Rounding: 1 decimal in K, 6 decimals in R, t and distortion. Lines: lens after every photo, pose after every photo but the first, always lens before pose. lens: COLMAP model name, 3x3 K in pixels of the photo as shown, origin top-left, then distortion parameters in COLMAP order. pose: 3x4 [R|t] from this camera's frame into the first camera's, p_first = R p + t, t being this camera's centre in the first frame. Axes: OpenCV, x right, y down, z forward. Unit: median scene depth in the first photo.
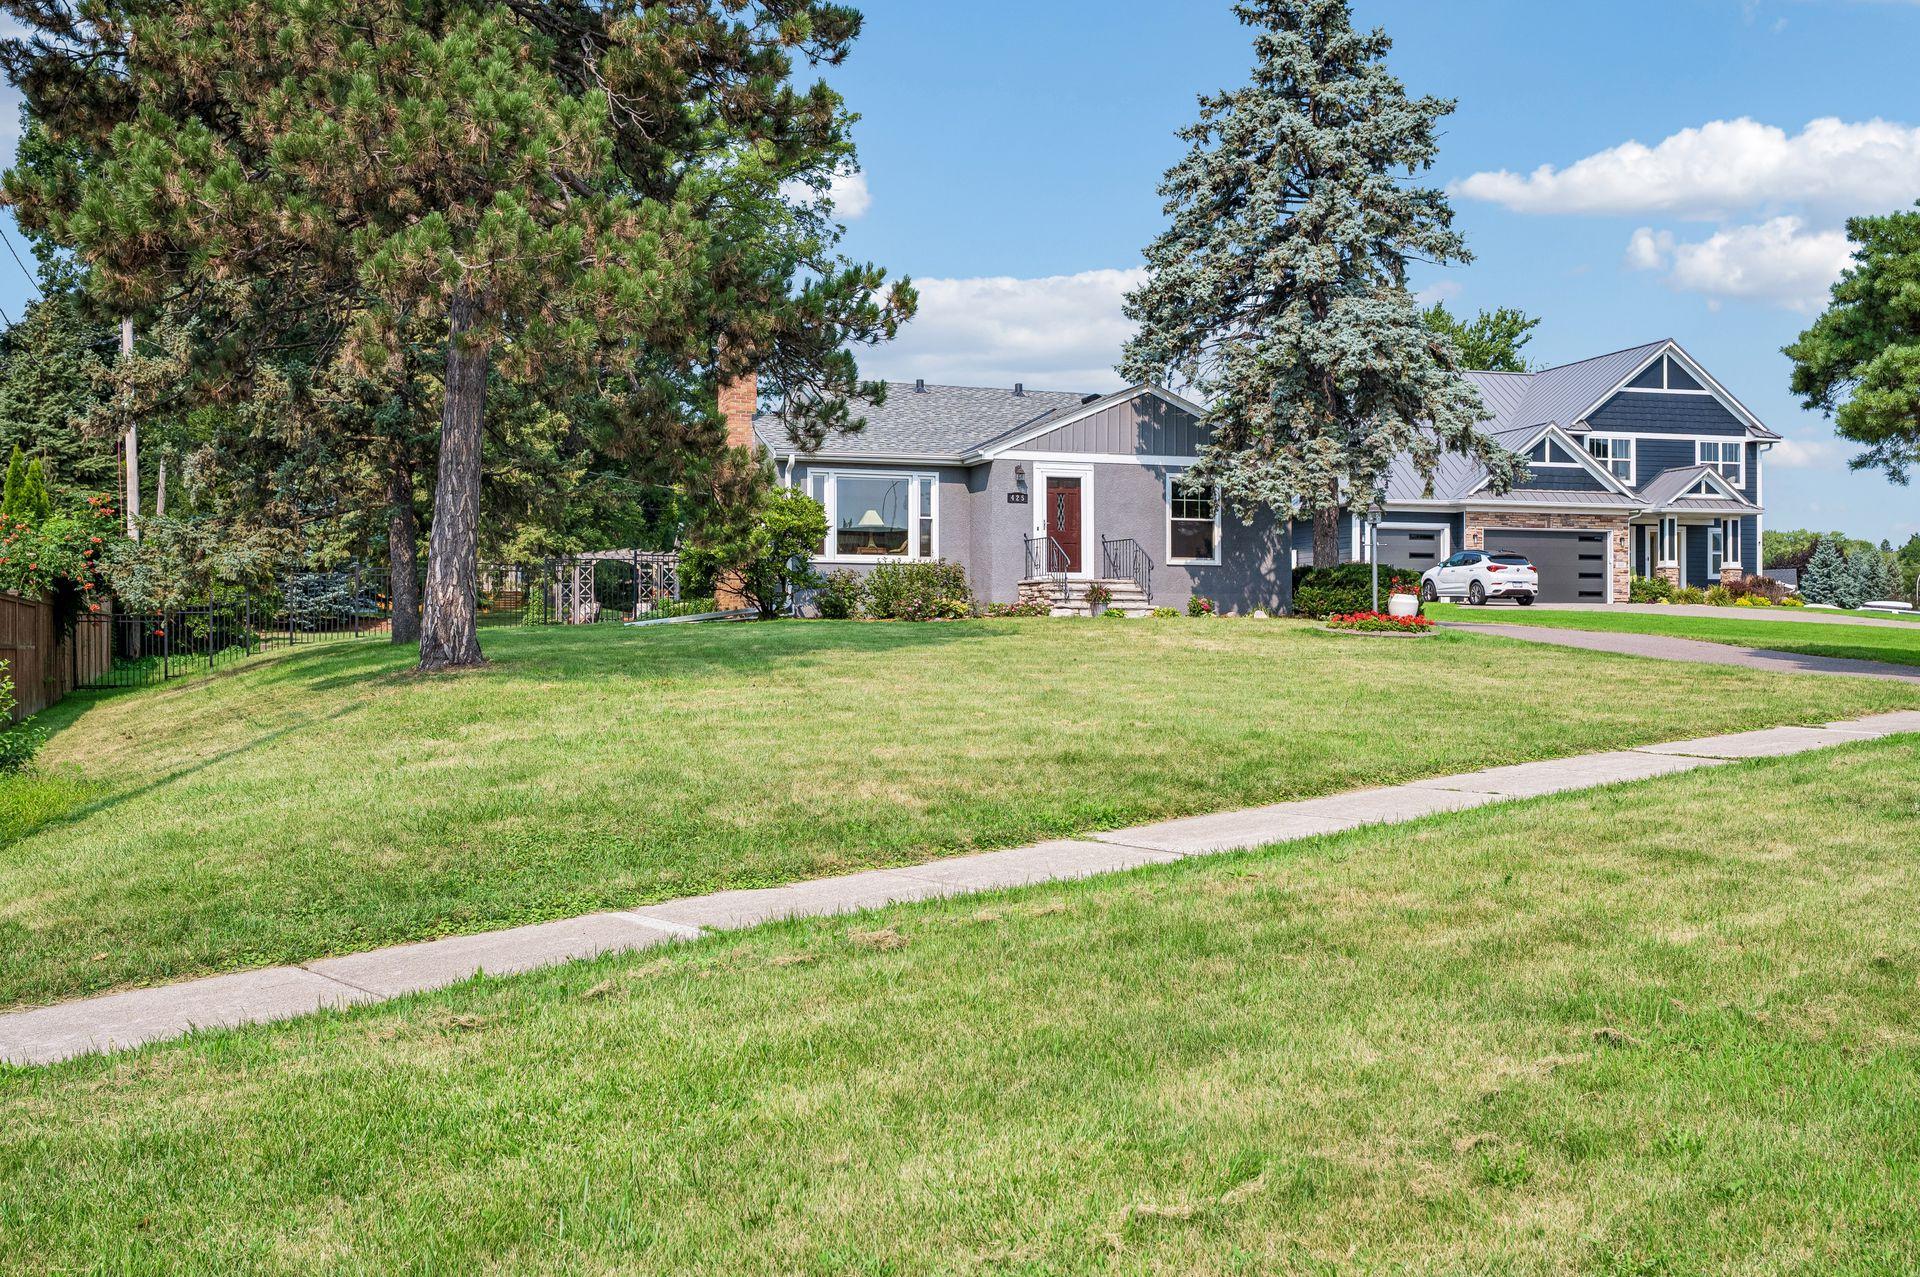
lens RADIAL K [[1384.2, 0, 953.3], [0, 1384.2, 650.8], [0, 0, 1]] dist [0.000068, -0.000033]
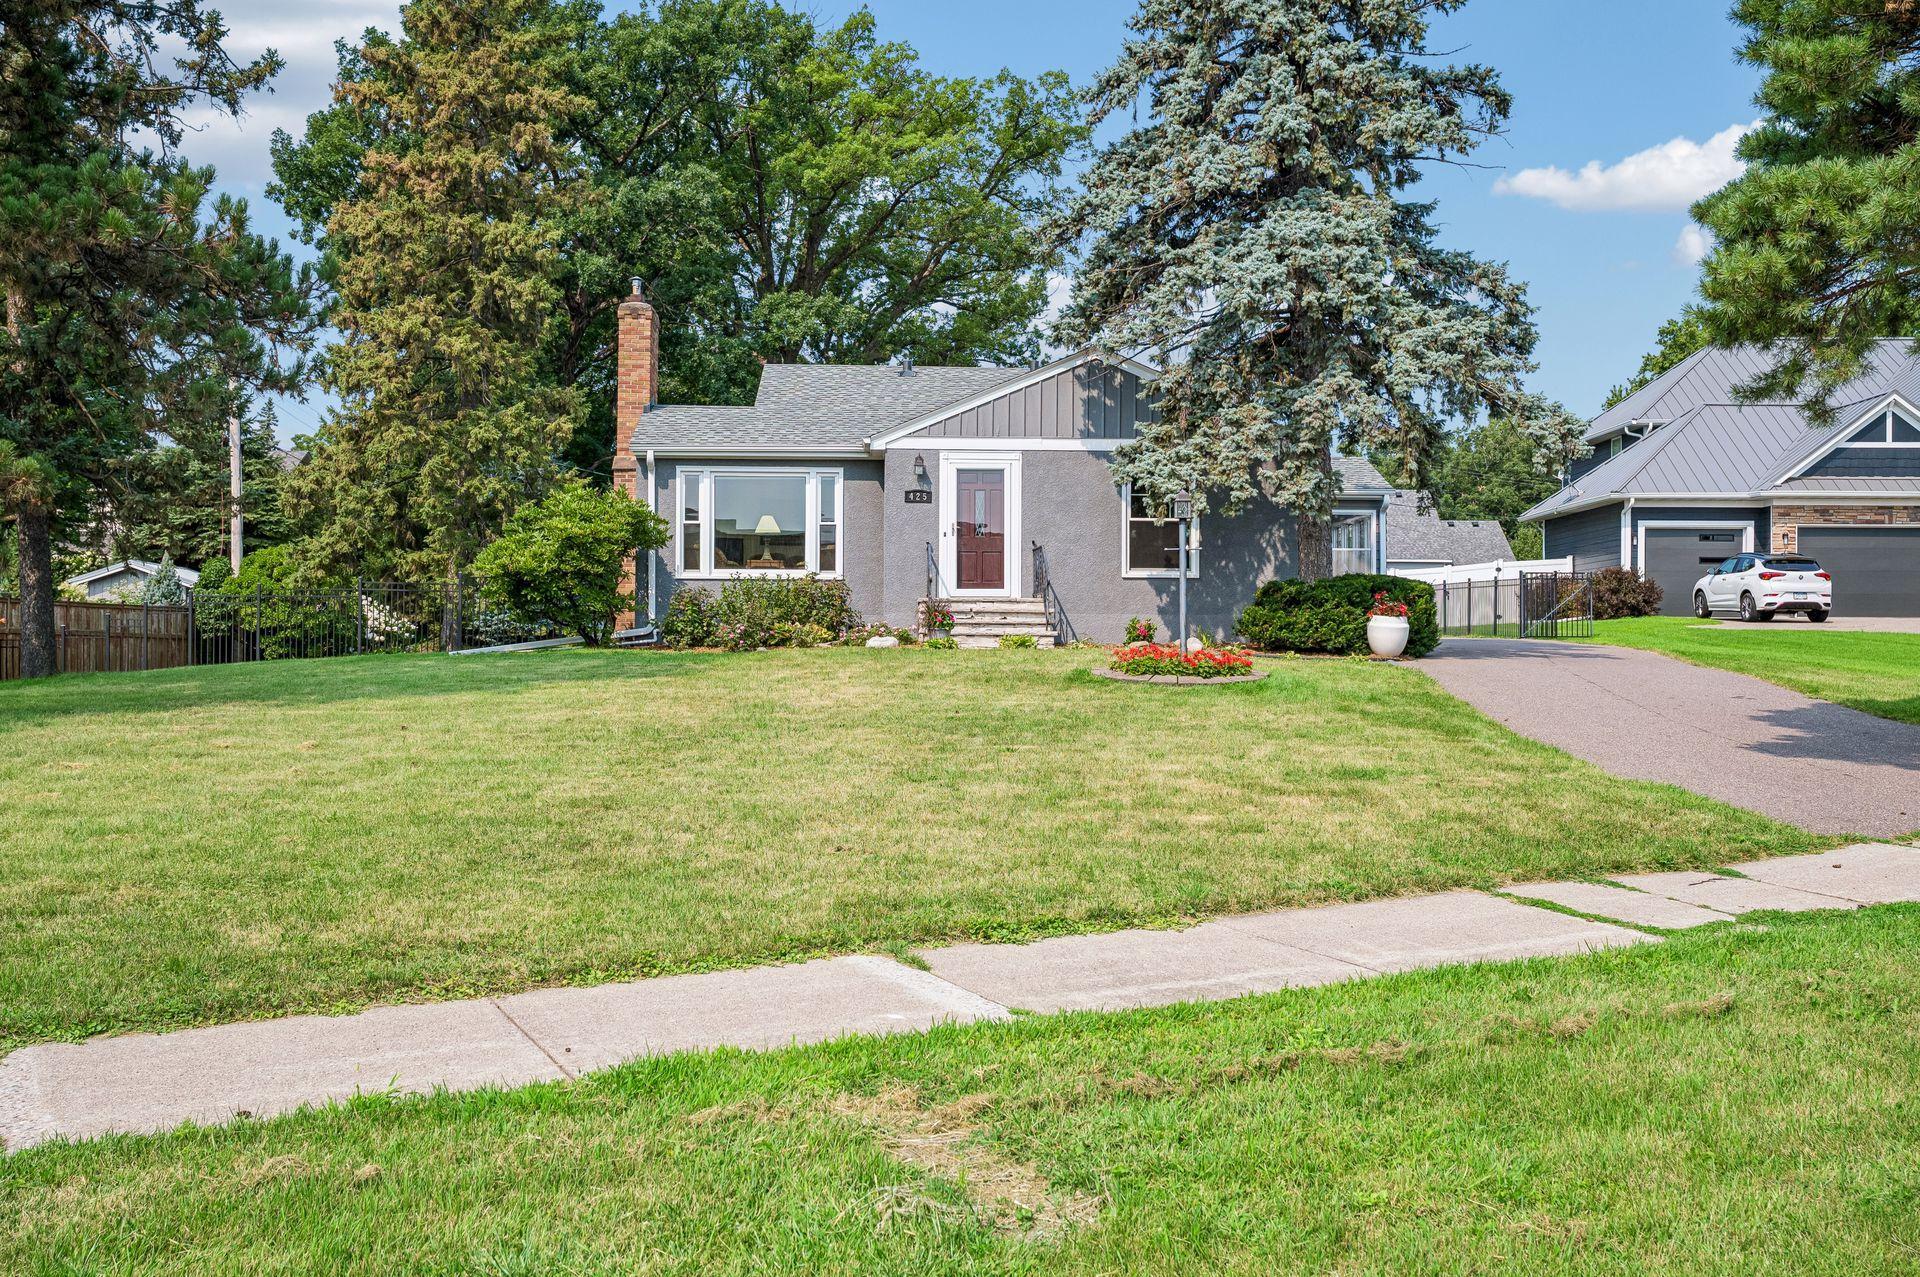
lens RADIAL K [[1384.2, 0, 953.3], [0, 1384.2, 650.8], [0, 0, 1]] dist [0.000068, -0.000033]
pose [[0.968185, 0.006478, -0.250152, 0.260401], [-0.008162, 0.999950, -0.005694, -0.015498], [0.250103, 0.007555, 0.968190, 0.216807]]
